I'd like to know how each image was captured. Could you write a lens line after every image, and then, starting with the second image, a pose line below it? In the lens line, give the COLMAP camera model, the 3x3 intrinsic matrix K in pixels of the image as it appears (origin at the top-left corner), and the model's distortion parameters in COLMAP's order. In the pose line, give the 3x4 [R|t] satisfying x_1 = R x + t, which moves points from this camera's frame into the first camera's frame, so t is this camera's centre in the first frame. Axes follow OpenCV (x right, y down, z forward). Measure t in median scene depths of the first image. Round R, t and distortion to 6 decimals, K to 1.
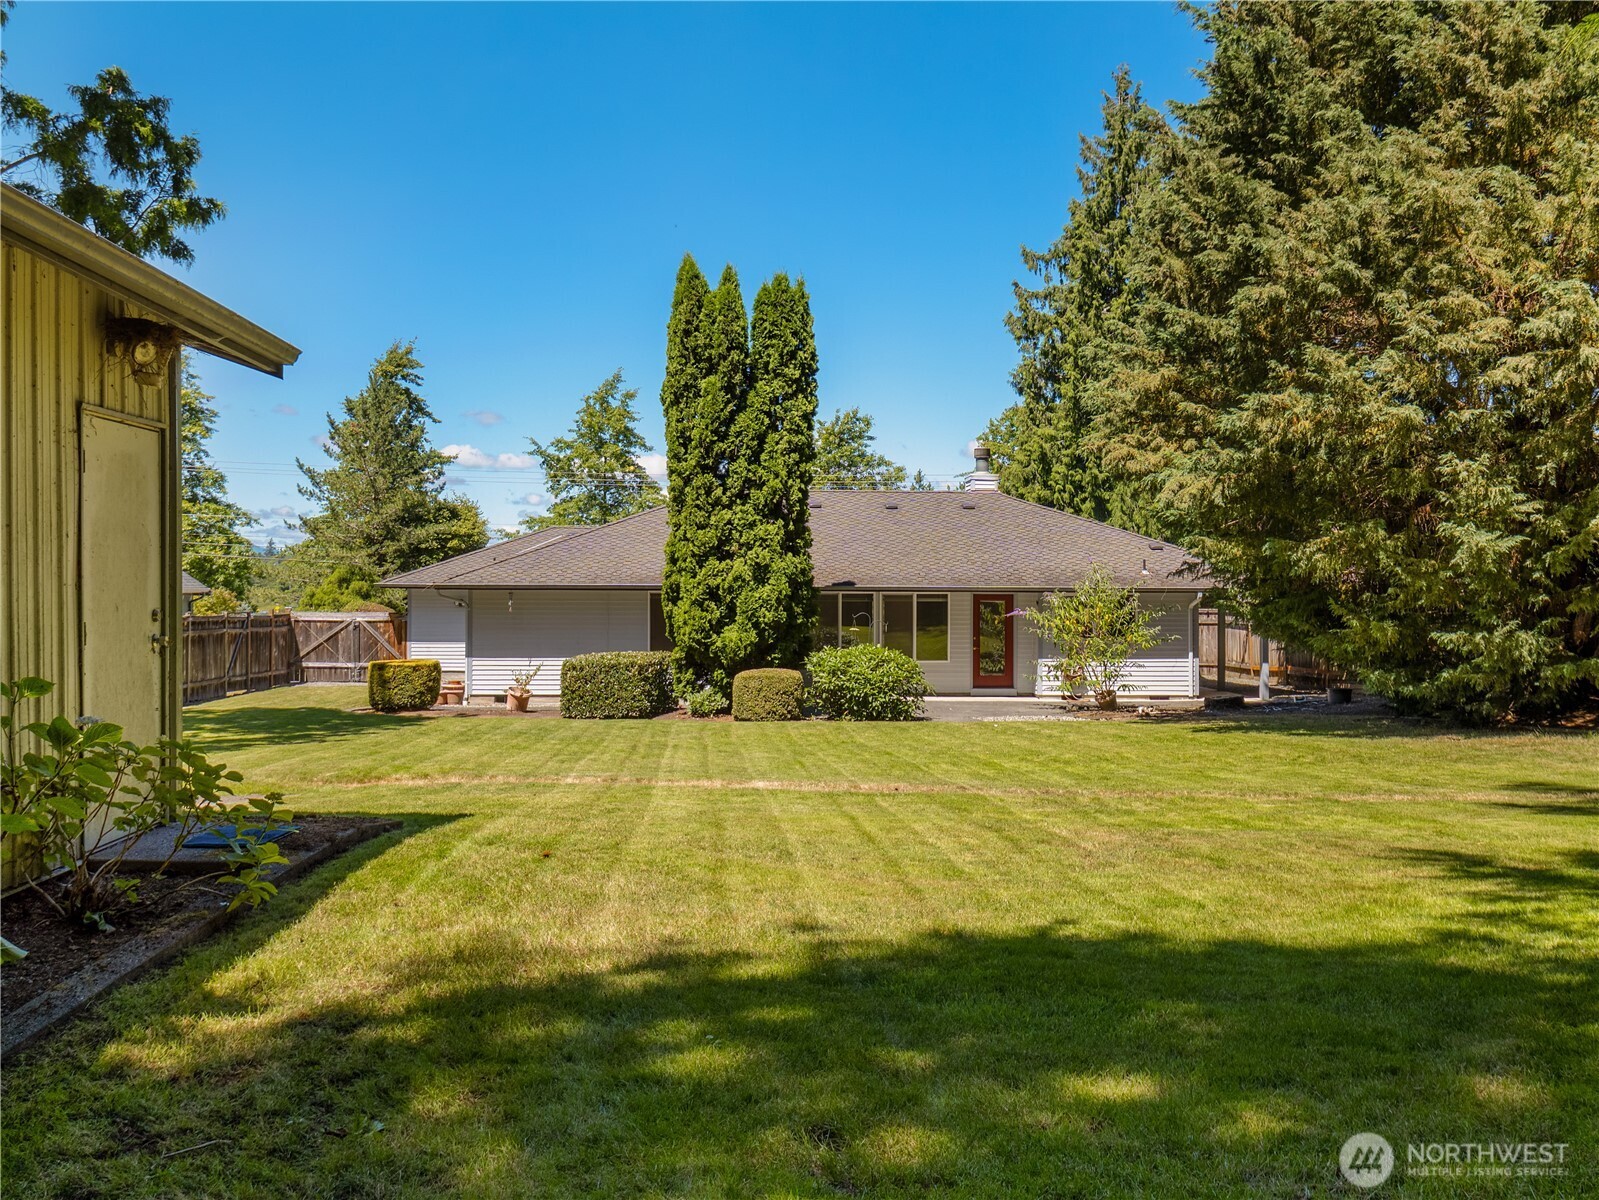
lens RADIAL K [[1520.0, 0, 799.5], [0, 1520.0, 600.0], [0, 0, 1]] dist [0.088297, -0.001310]
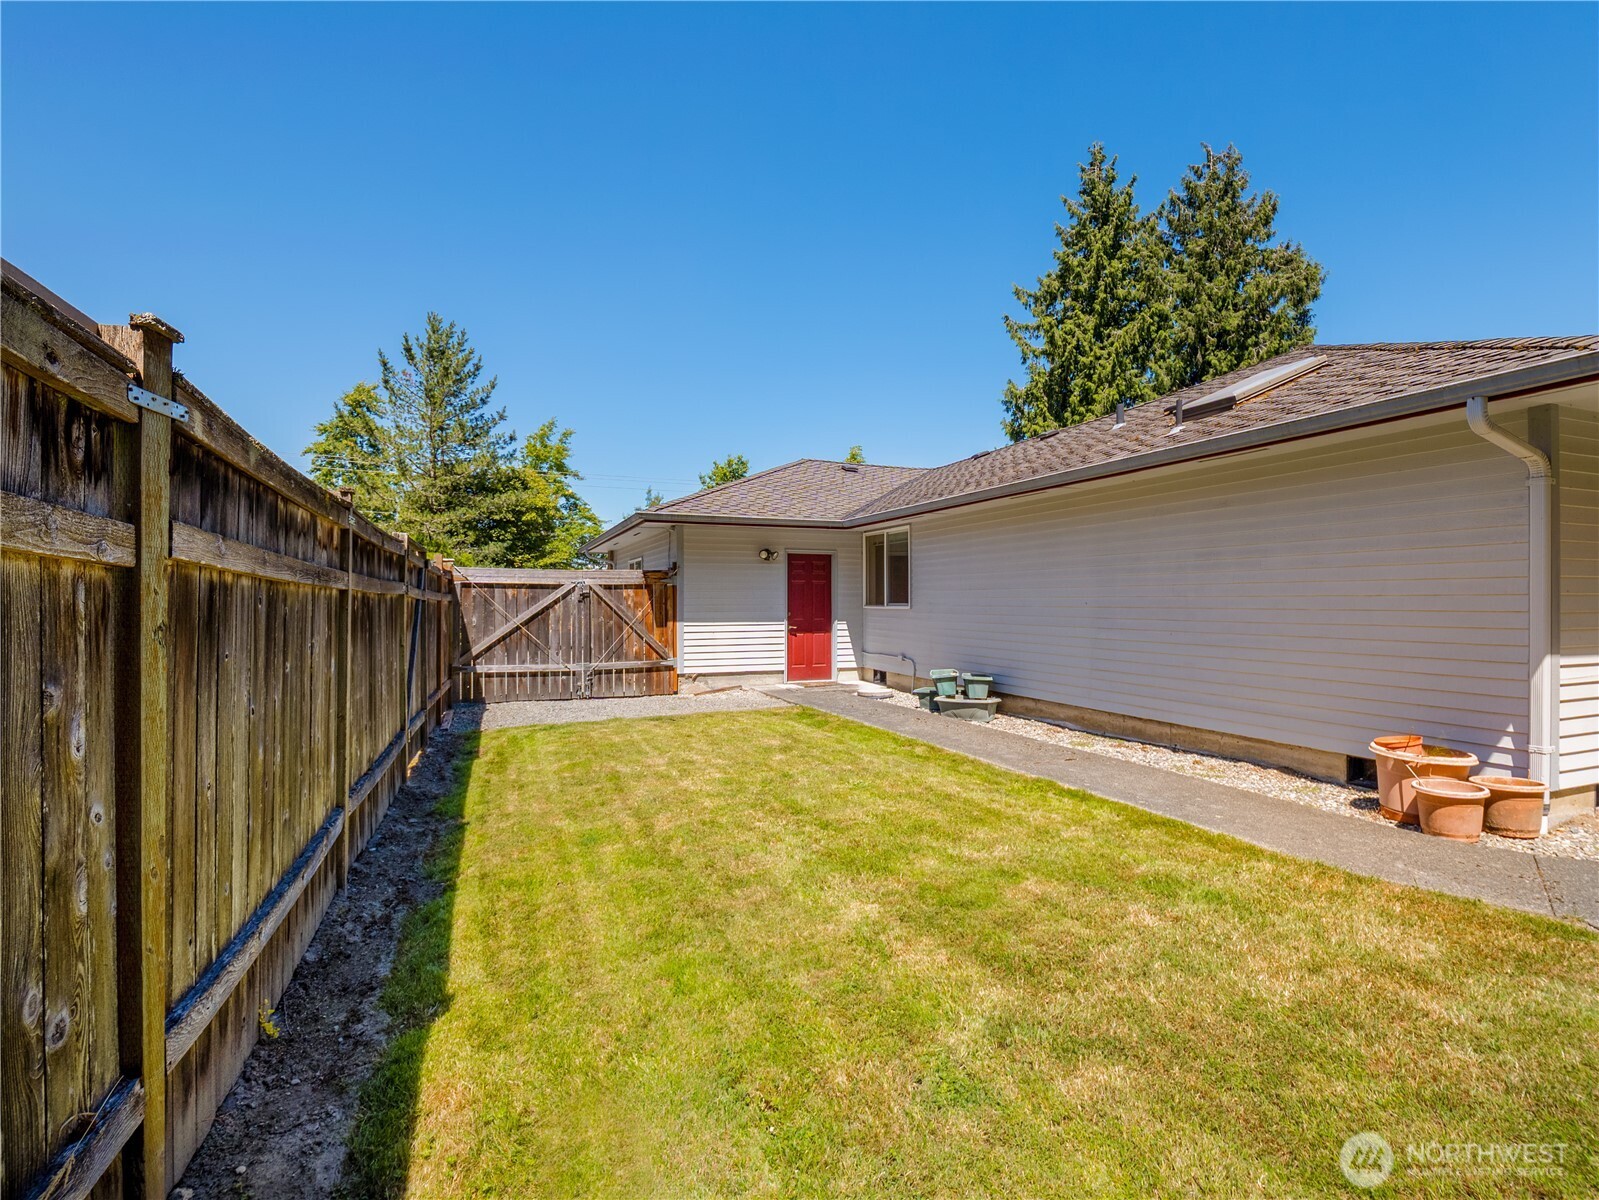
lens RADIAL K [[769.9, 0, 792.4], [0, 769.9, 600.6], [0, 0, 1]] dist [0.000500, -0.013040]
pose [[0.946404, -0.008227, 0.322880, -0.154495], [0.010858, 0.999921, -0.006350, 0.010860], [-0.322802, 0.009515, 0.946419, 0.360574]]
